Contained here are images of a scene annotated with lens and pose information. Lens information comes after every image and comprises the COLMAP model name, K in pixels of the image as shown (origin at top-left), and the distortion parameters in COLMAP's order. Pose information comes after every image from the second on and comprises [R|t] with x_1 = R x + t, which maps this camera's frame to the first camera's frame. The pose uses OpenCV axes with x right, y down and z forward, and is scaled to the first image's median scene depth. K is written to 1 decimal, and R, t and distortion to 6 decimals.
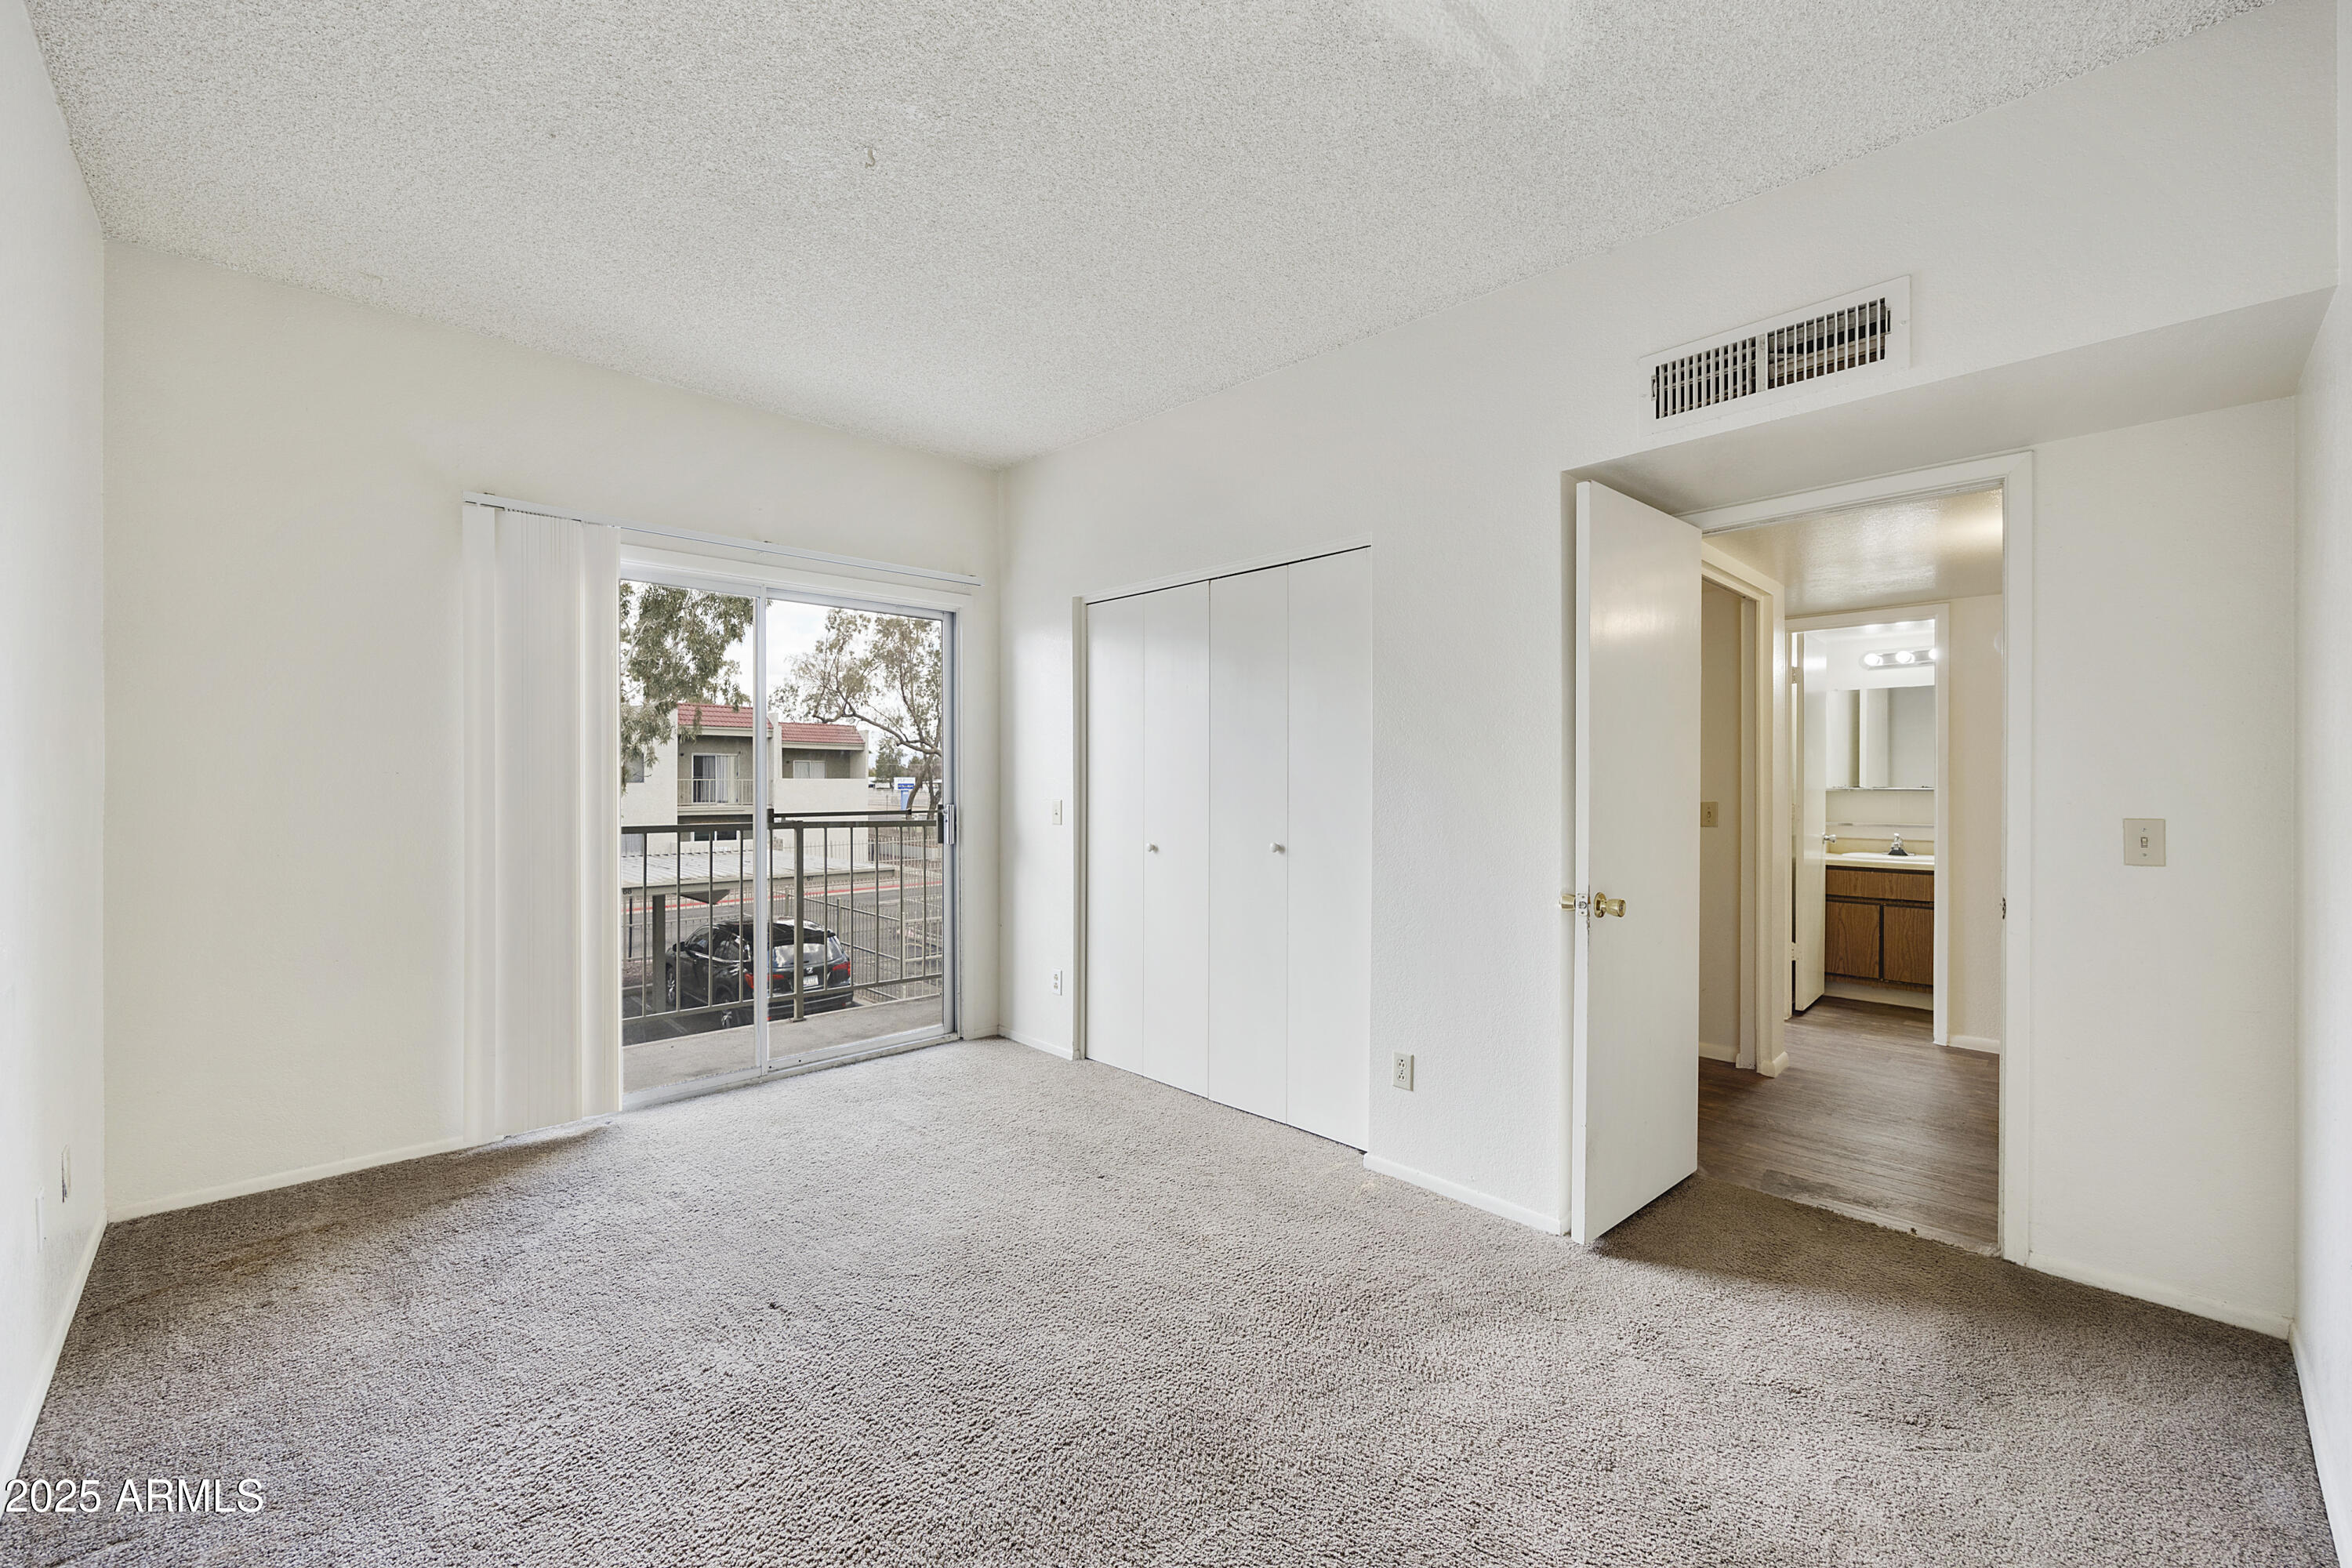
lens RADIAL K [[952.6, 0, 1151.3], [0, 952.6, 790.9], [0, 0, 1]] dist [-0.002261, -0.000173]
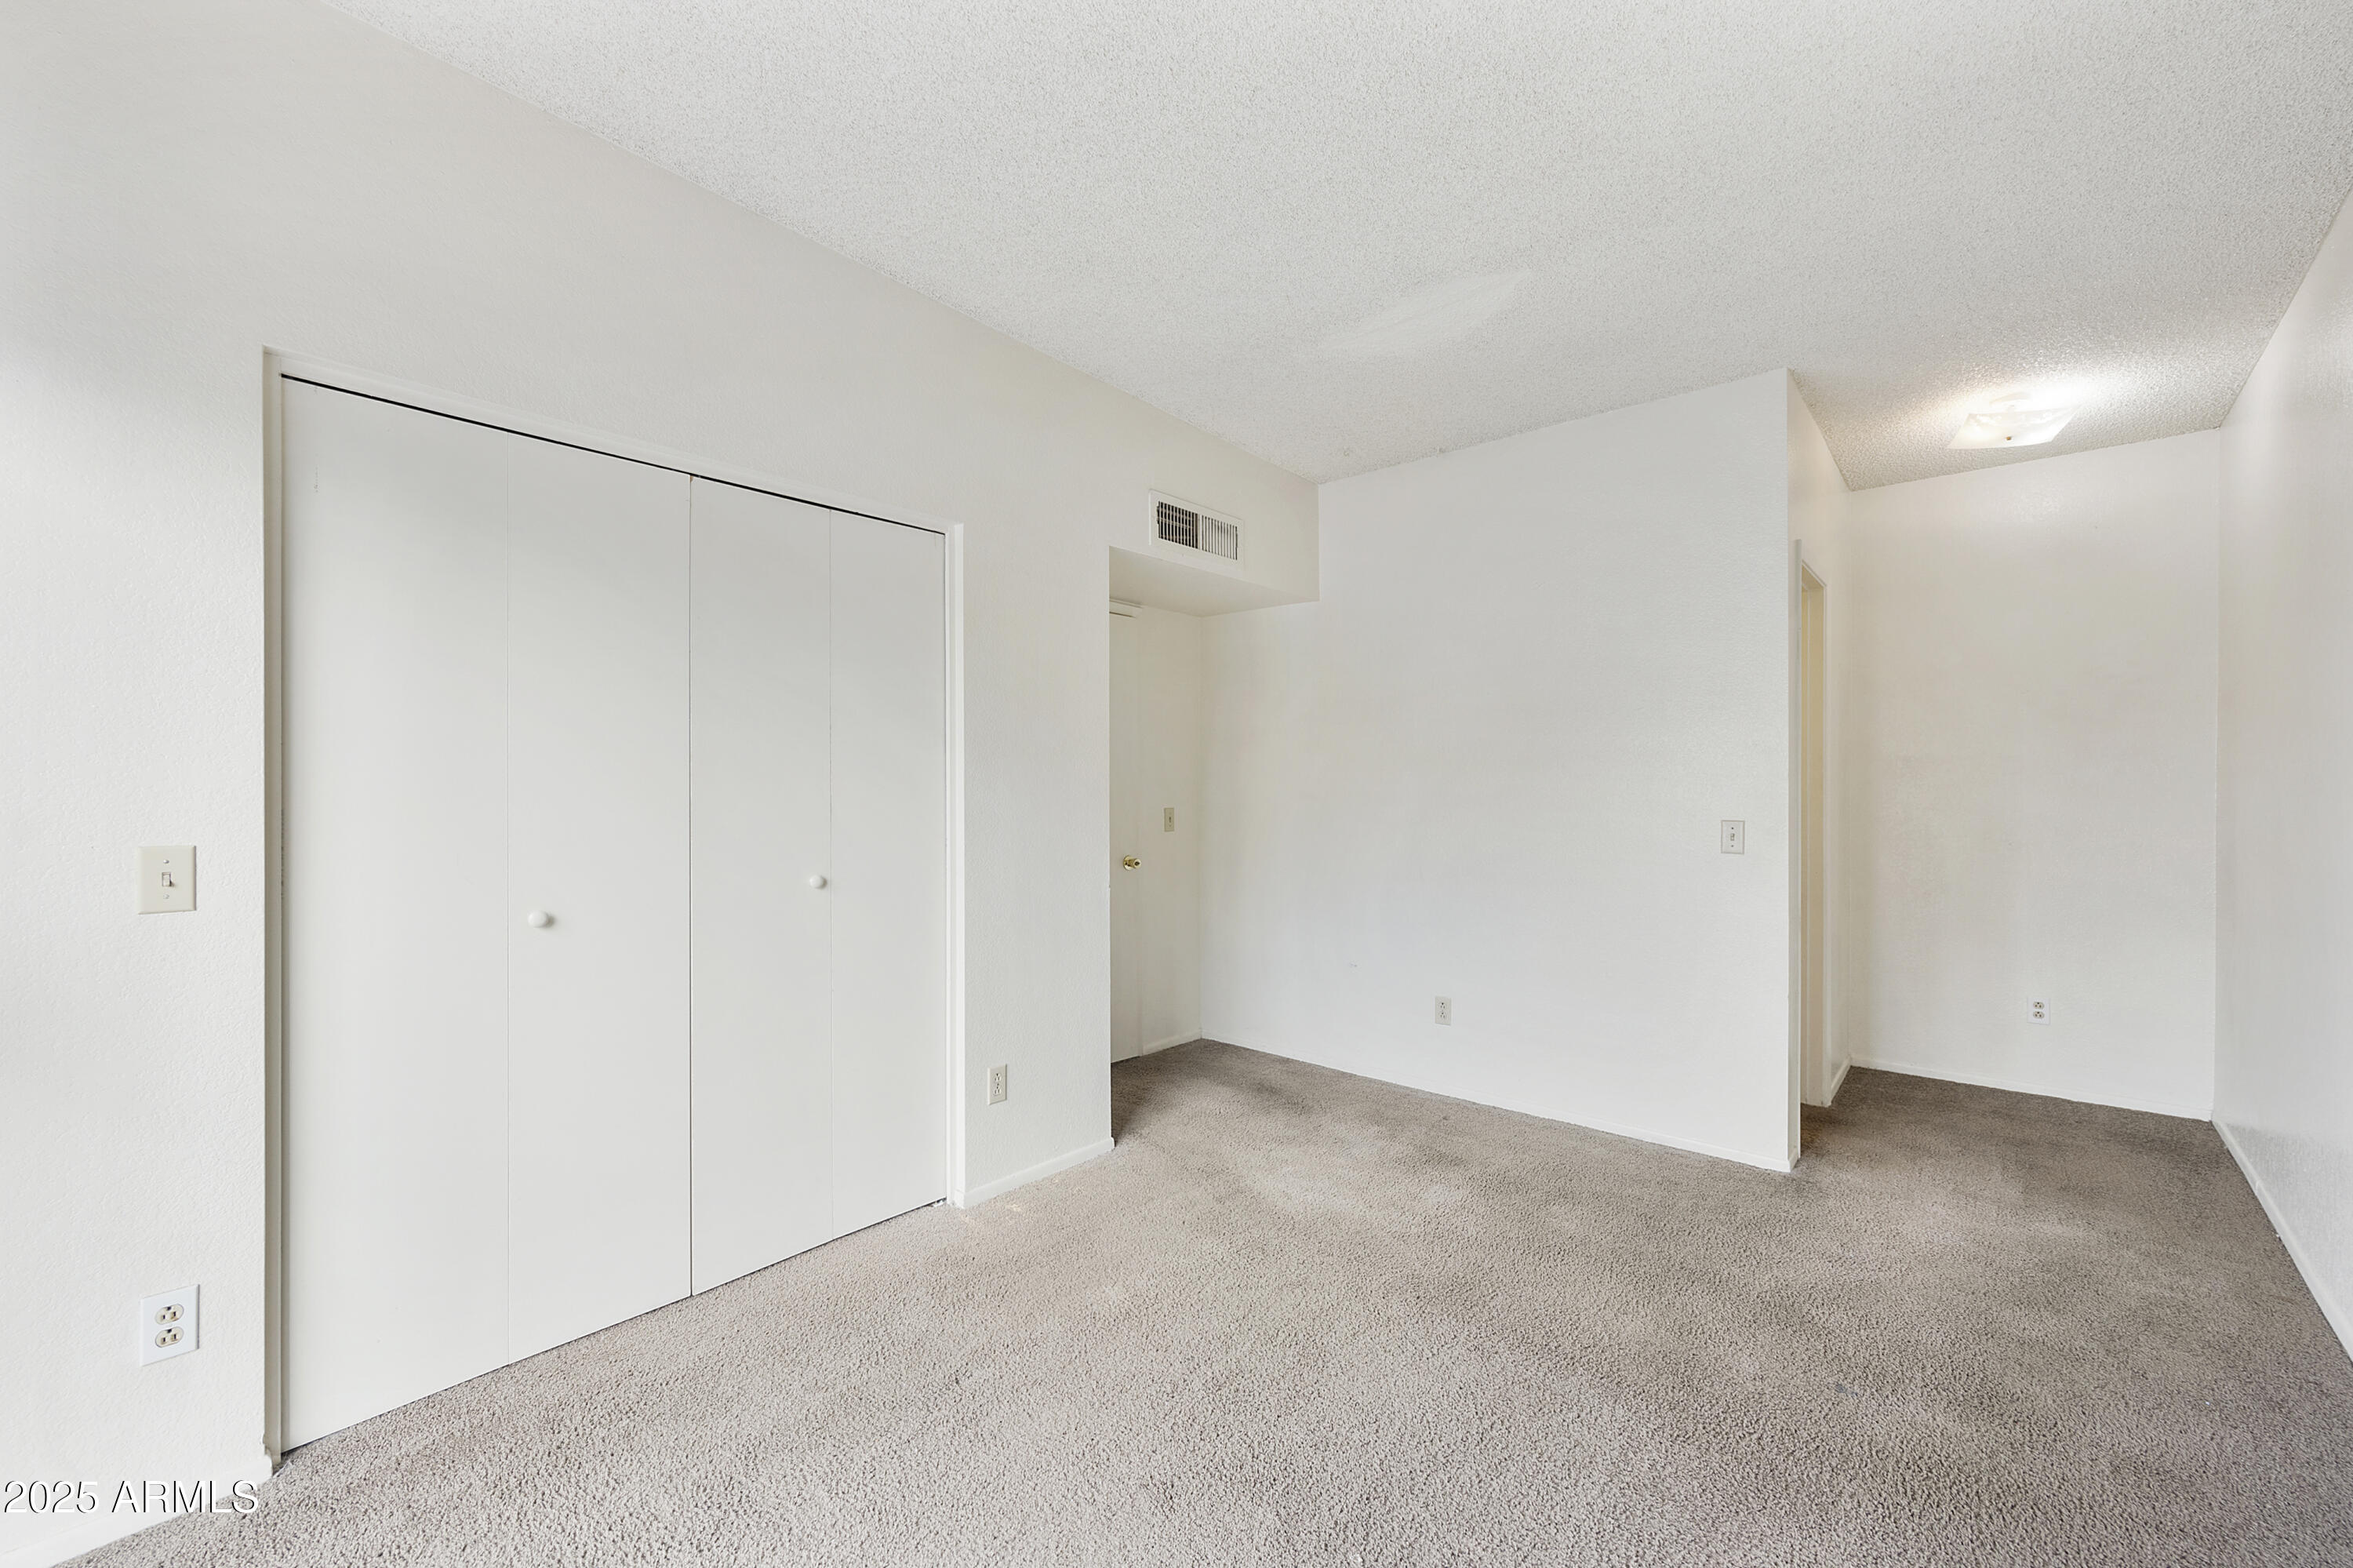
lens RADIAL K [[953.0, 0, 1169.3], [0, 953.0, 793.0], [0, 0, 1]] dist [-0.002261, -0.000173]
pose [[-0.094801, -0.005961, 0.995478, -0.655945], [0.013081, 0.999888, 0.007233, -0.011950], [-0.995410, 0.013707, -0.094712, 0.813694]]
